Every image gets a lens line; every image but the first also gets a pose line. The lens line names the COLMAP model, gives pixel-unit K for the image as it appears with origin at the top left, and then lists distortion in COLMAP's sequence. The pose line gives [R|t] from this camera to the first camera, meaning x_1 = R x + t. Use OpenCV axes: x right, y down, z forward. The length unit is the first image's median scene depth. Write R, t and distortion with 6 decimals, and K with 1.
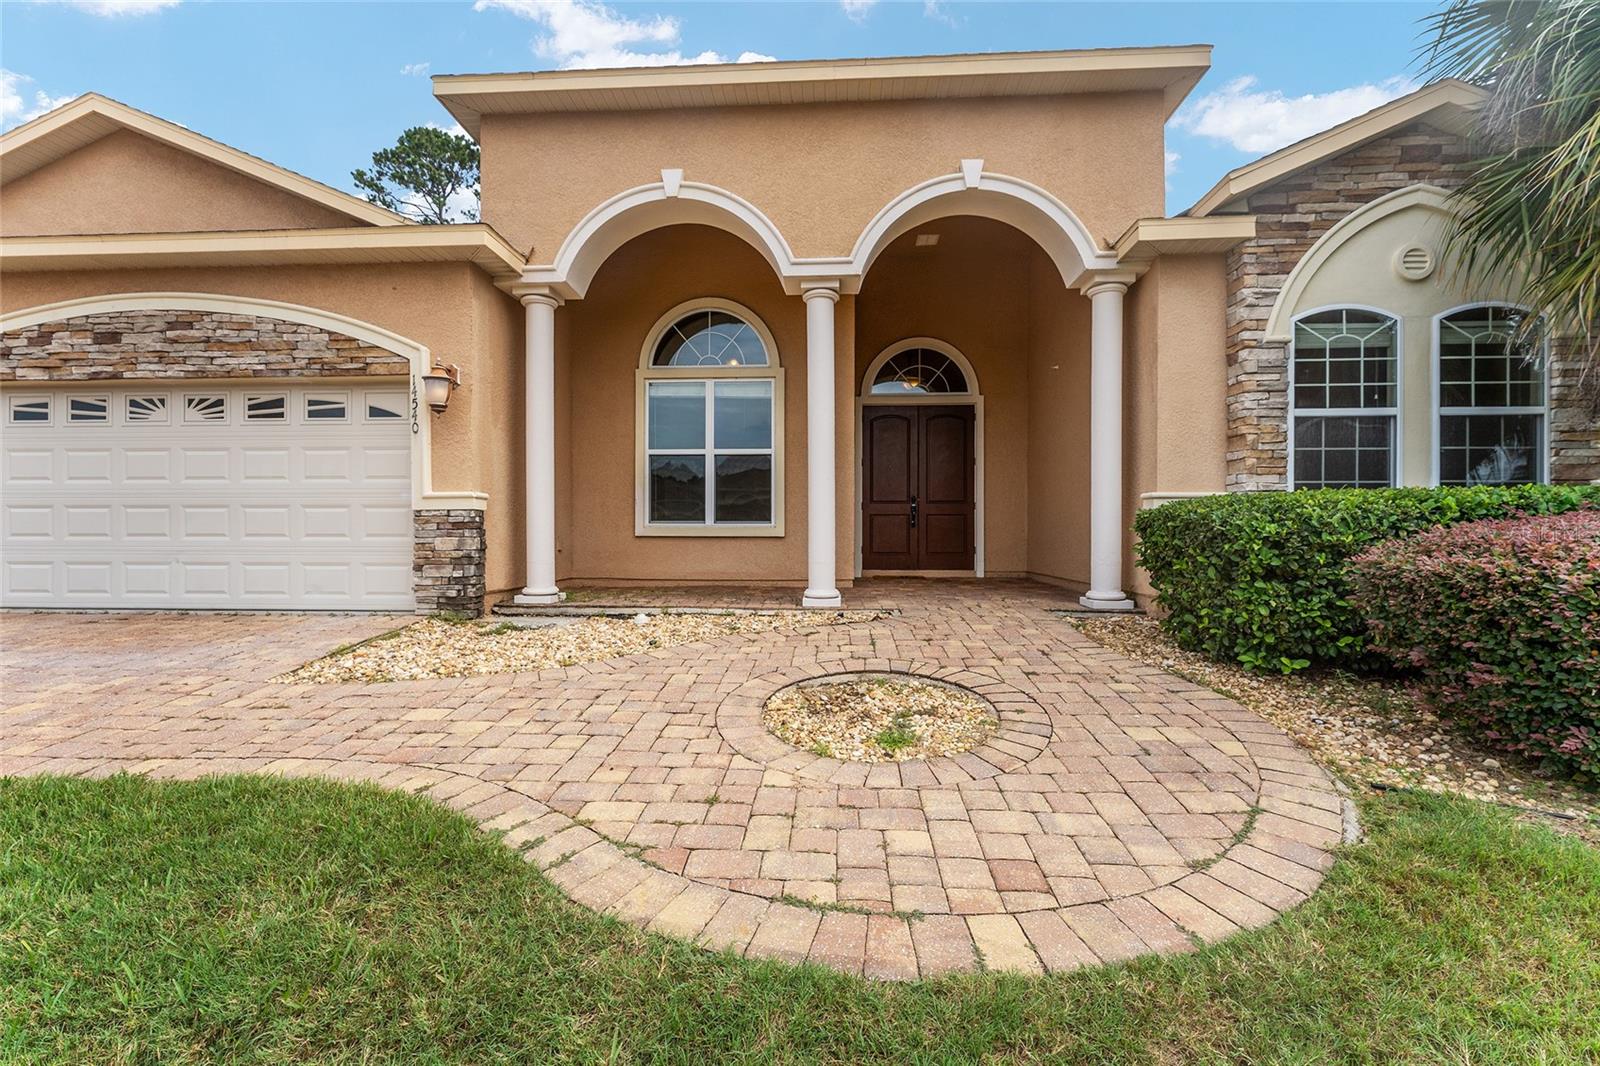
lens RADIAL K [[662.0, 0, 797.8], [0, 662.0, 535.4], [0, 0, 1]] dist [-0.000424, 0.000023]
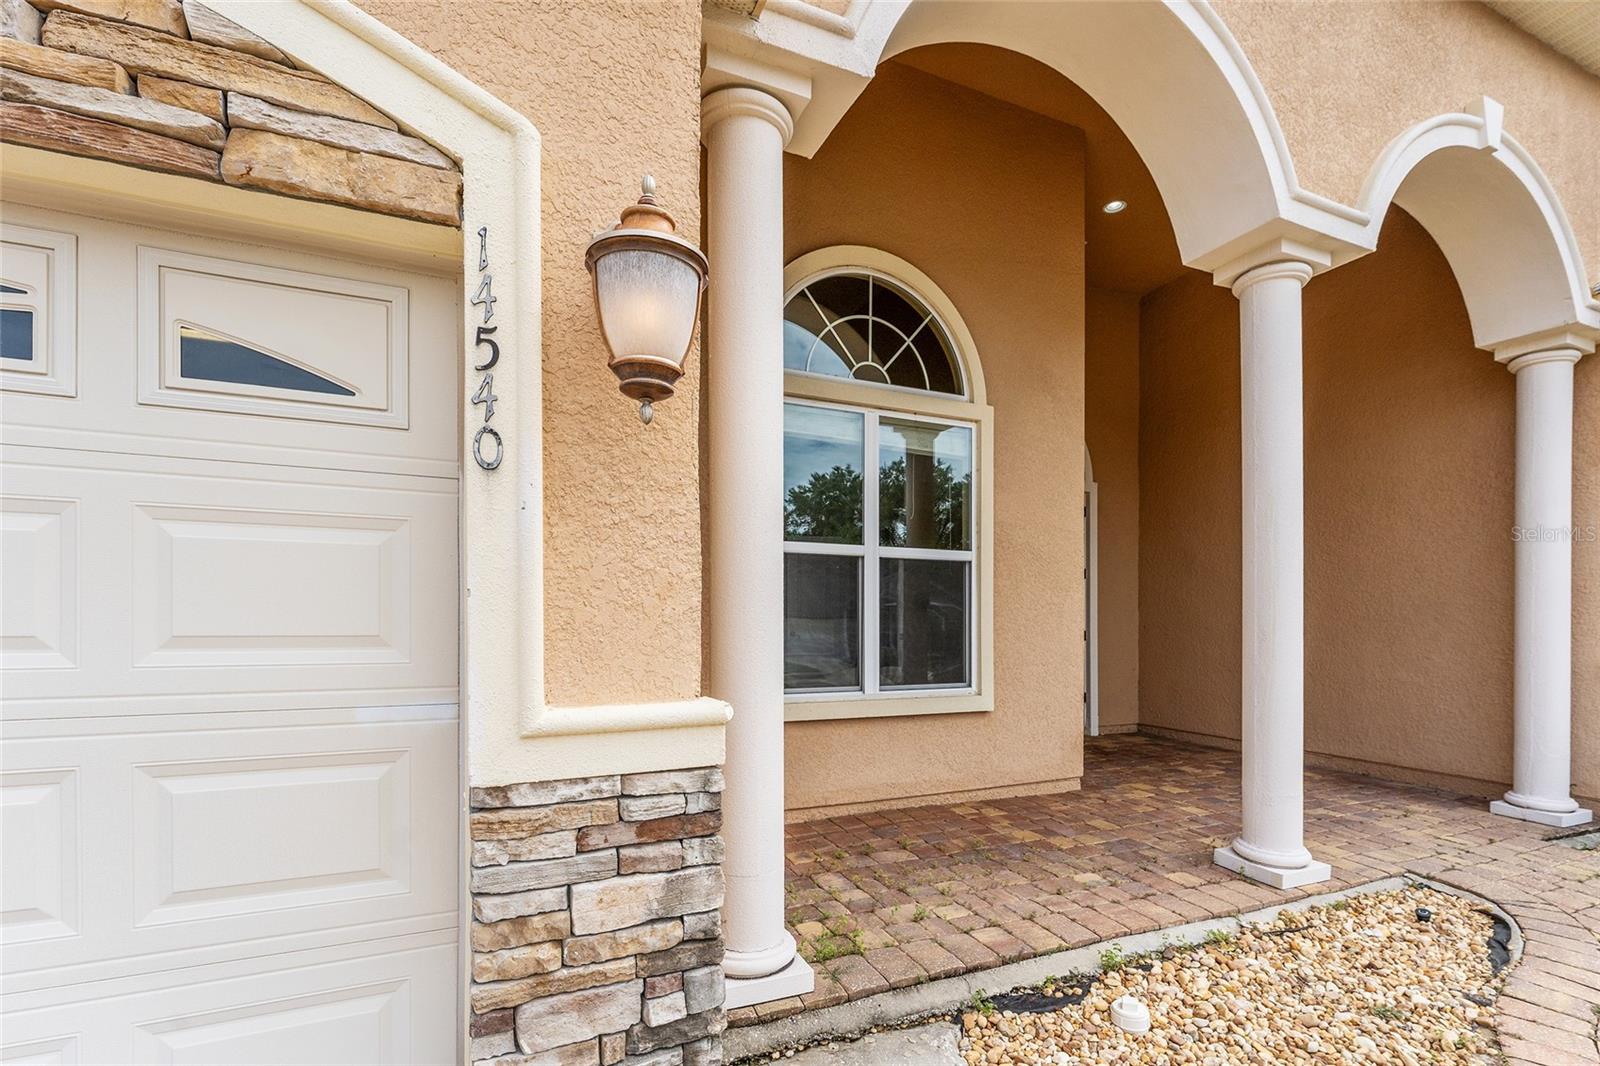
lens RADIAL K [[733.4, 0, 806.0], [0, 733.4, 622.2], [0, 0, 1]] dist [-0.000753, -0.000044]
pose [[0.889077, 0.000761, 0.457758, -0.586916], [-0.002699, 0.999990, 0.003579, -0.098469], [-0.457750, -0.004417, 0.889070, 0.695618]]
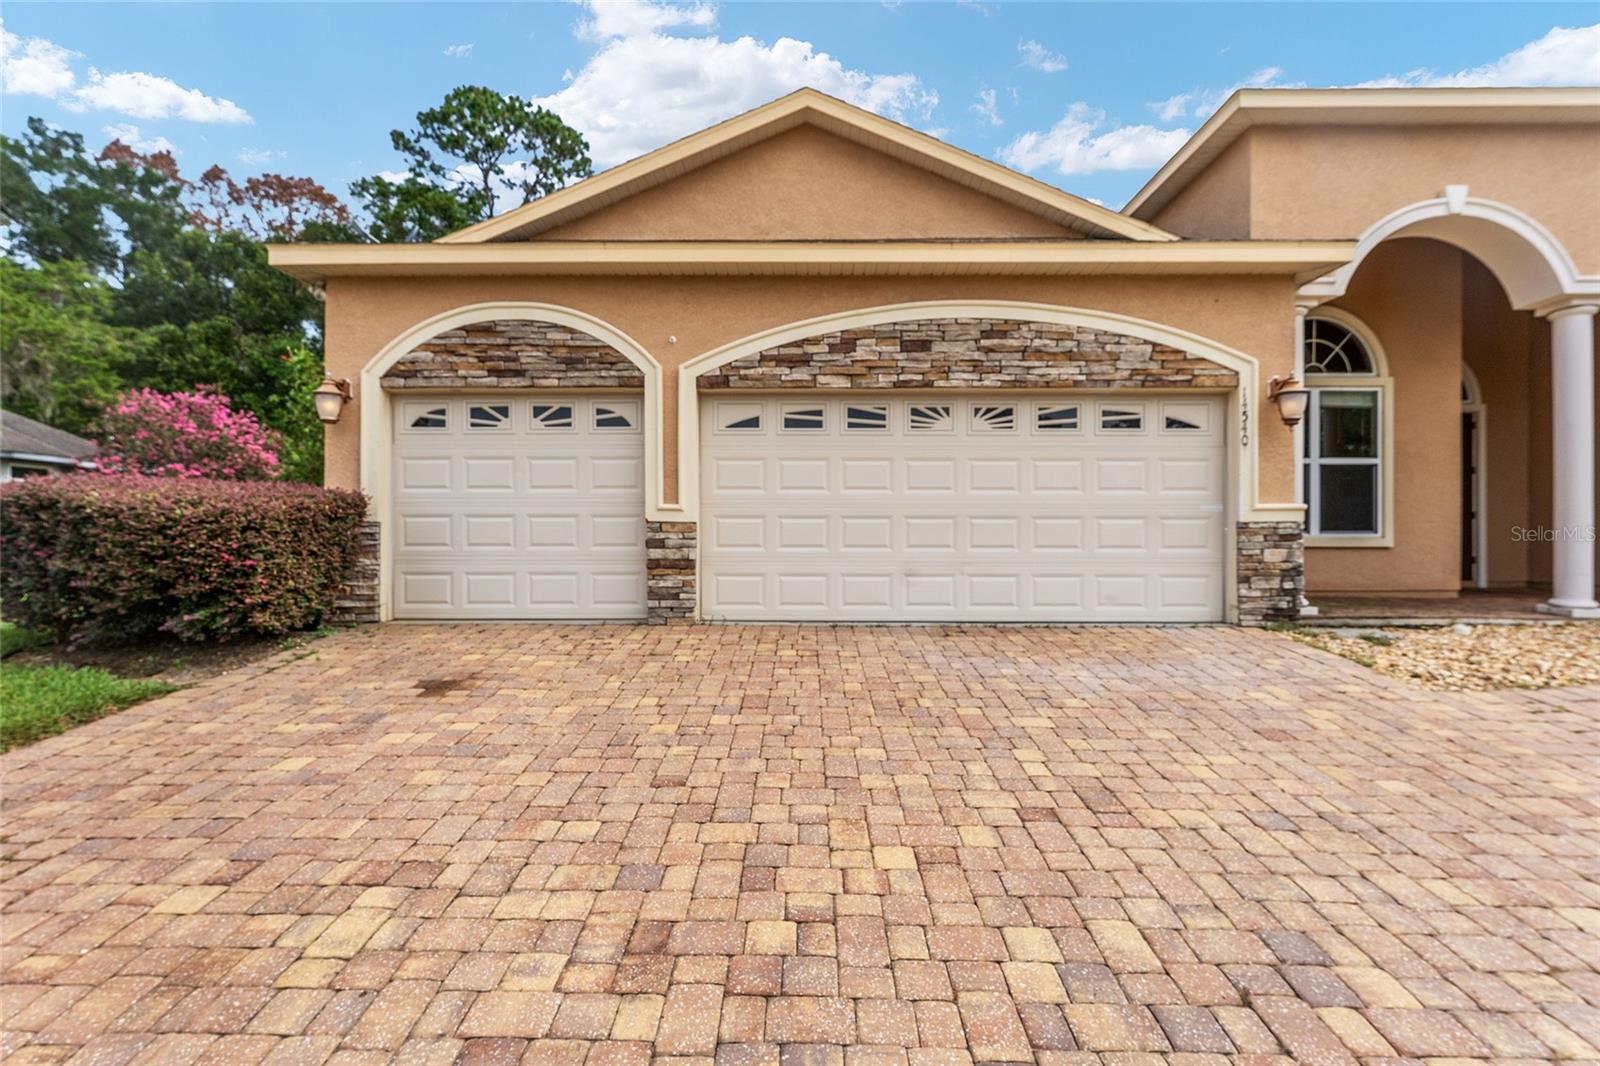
lens RADIAL K [[724.7, 0, 798.8], [0, 724.7, 541.4], [0, 0, 1]] dist [0.011022, -0.004836]
pose [[0.998745, 0.000837, 0.050078, -1.285674], [-0.000976, 0.999996, 0.002749, -0.011103], [-0.050076, -0.002794, 0.998742, -0.067217]]
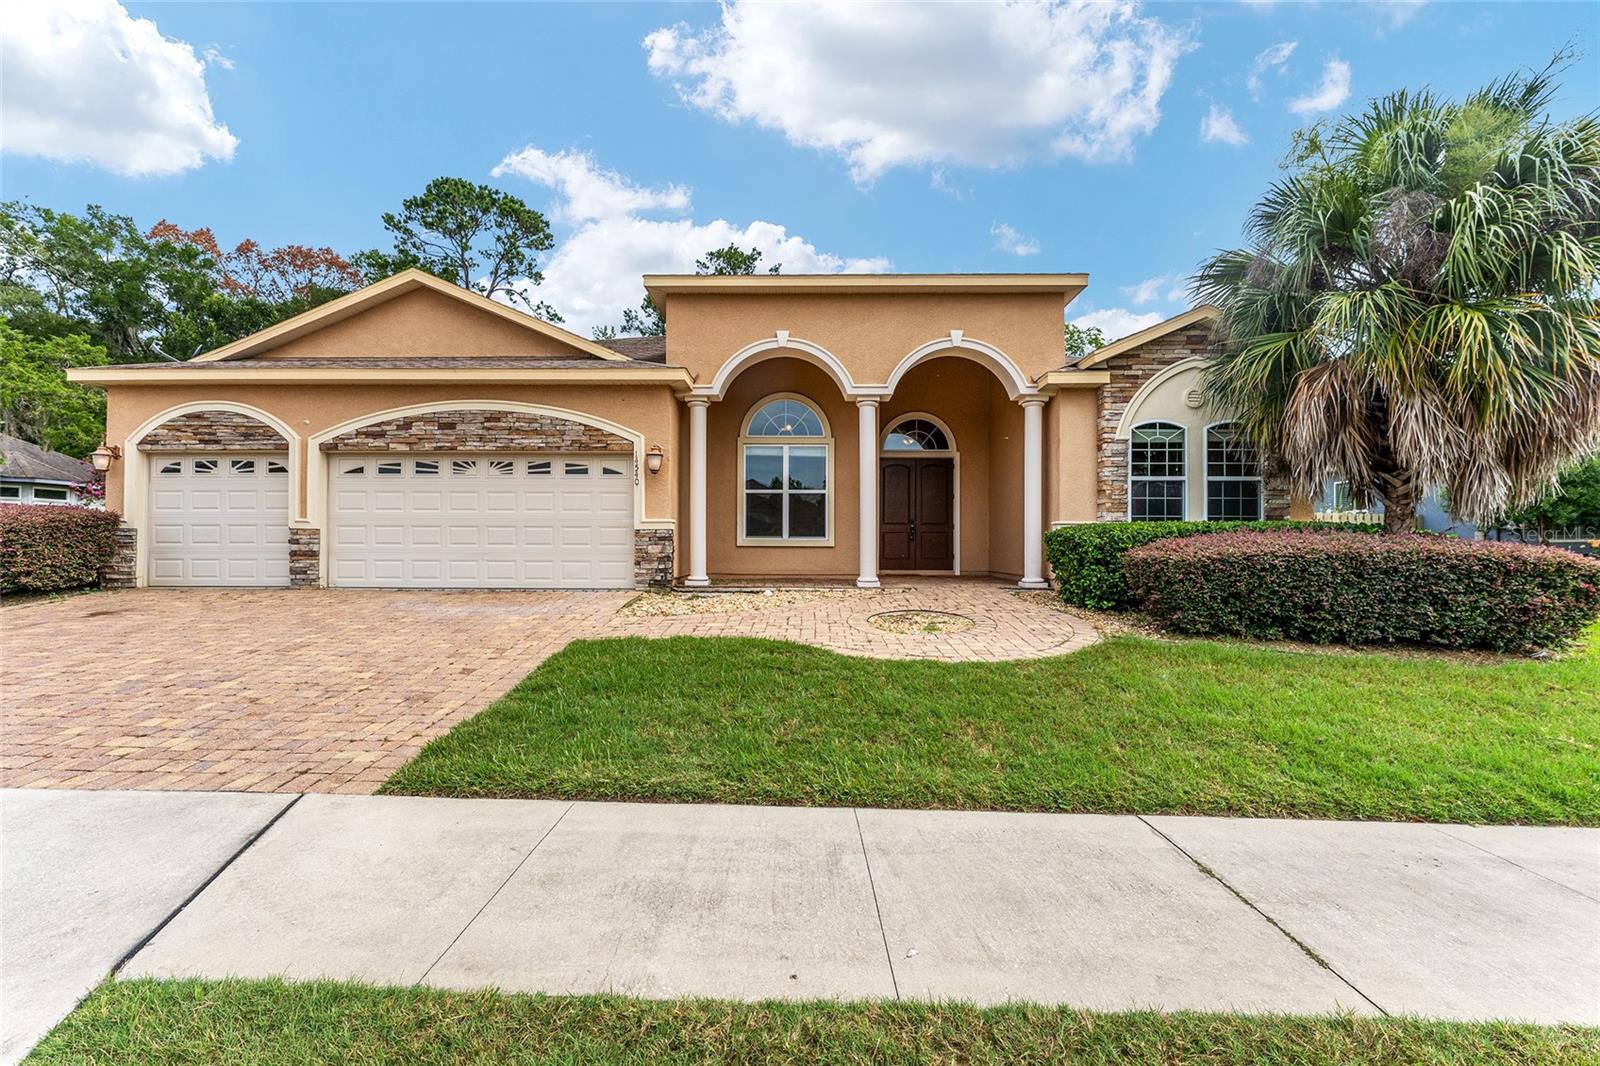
lens RADIAL K [[645.7, 0, 800.2], [0, 645.7, 542.5], [0, 0, 1]] dist [0.000391, 0.000004]
pose [[0.998973, 0.003089, 0.045203, -0.224956], [-0.002557, 0.999927, -0.011812, 0.014083], [-0.045236, 0.011684, 0.998908, -0.680334]]
